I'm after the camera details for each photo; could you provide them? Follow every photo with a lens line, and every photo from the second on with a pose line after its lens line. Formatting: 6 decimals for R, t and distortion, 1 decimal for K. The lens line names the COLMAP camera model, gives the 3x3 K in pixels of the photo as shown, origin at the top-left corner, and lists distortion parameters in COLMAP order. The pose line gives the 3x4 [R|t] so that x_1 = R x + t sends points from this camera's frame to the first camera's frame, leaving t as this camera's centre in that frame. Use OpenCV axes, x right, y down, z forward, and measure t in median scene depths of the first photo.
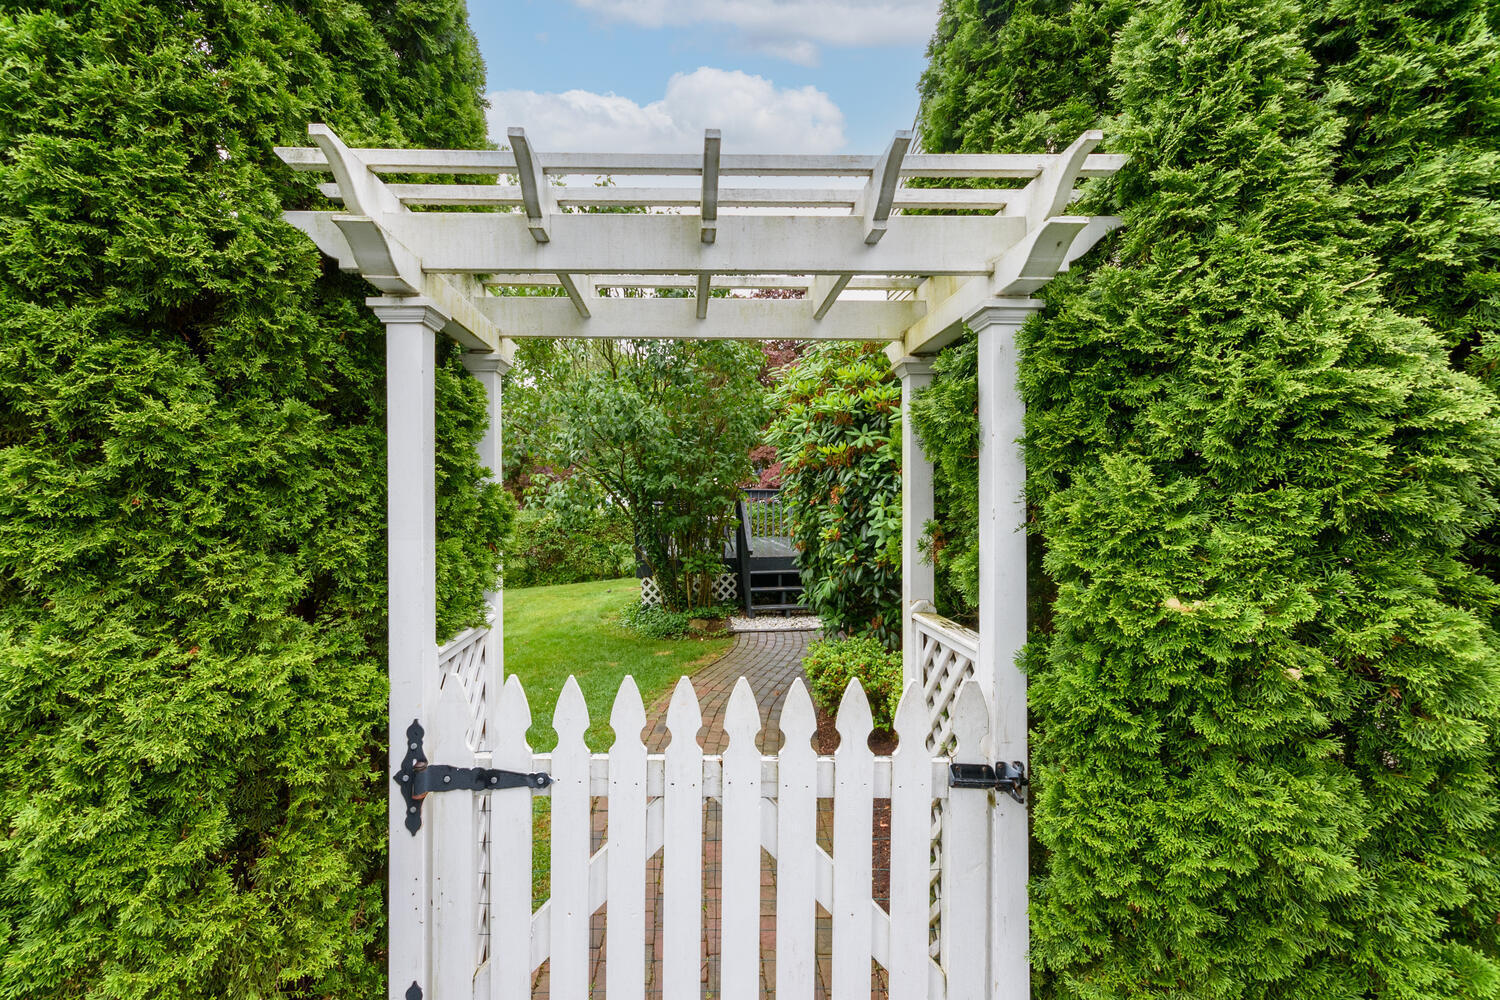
lens RADIAL K [[658.9, 0, 749.1], [0, 658.9, 503.1], [0, 0, 1]] dist [0.001662, 0.000216]
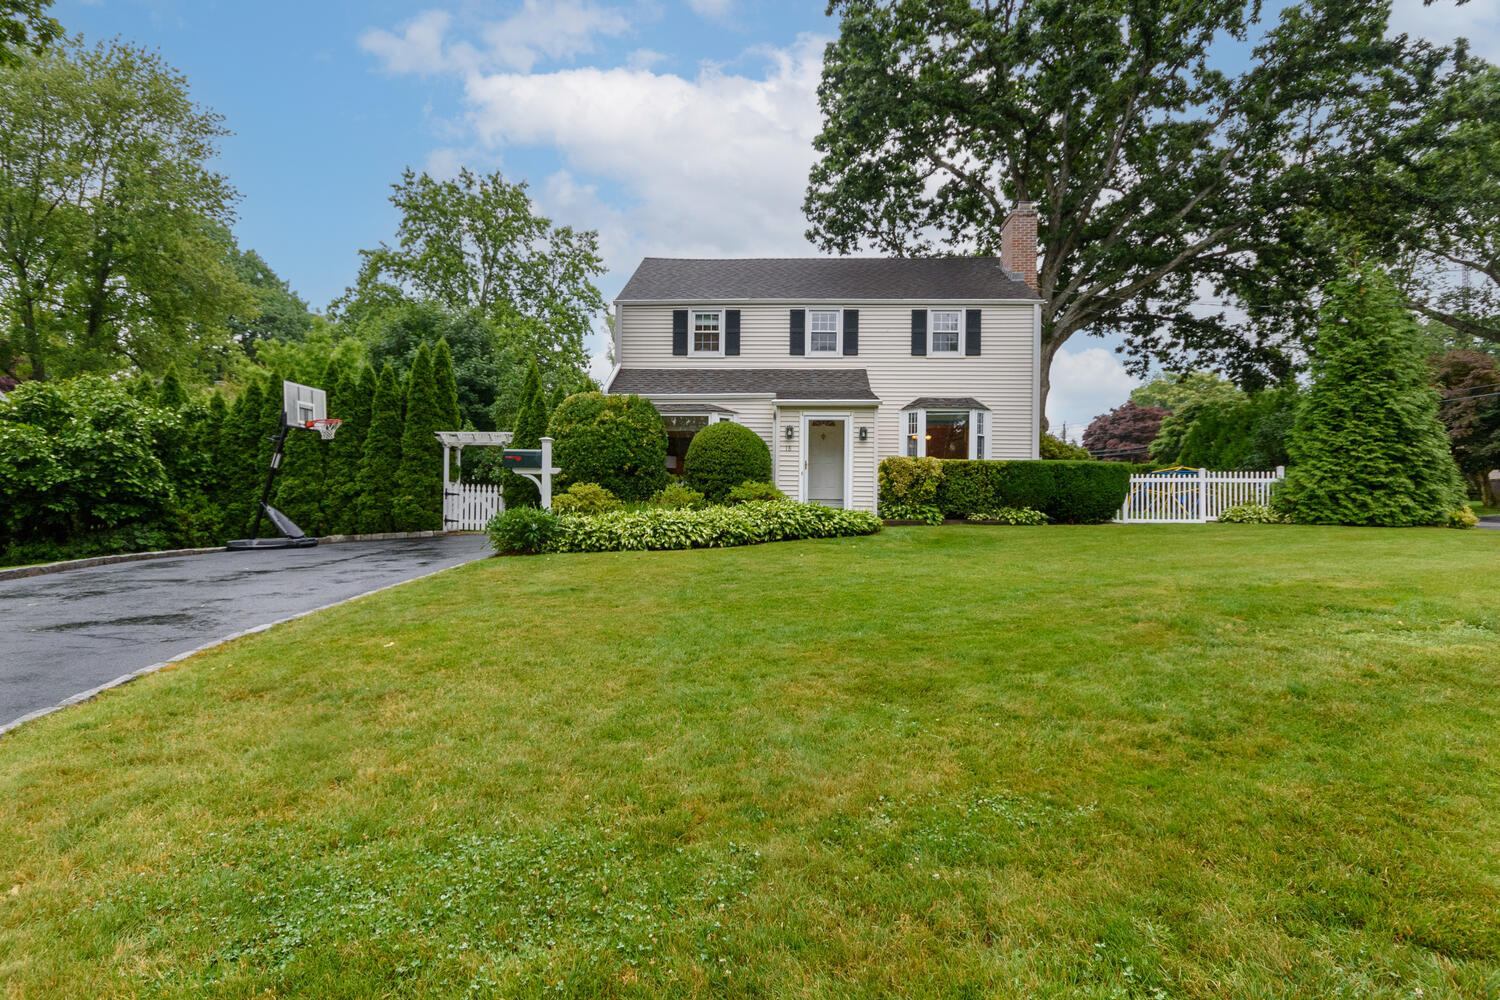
lens RADIAL K [[662.6, 0, 736.9], [0, 662.6, 501.8], [0, 0, 1]] dist [0.001070, -0.001041]
pose [[0.993264, 0.012063, -0.115244, 5.012857], [-0.012536, 0.999916, -0.003377, 0.525289], [0.115194, 0.004799, 0.993331, -8.441151]]
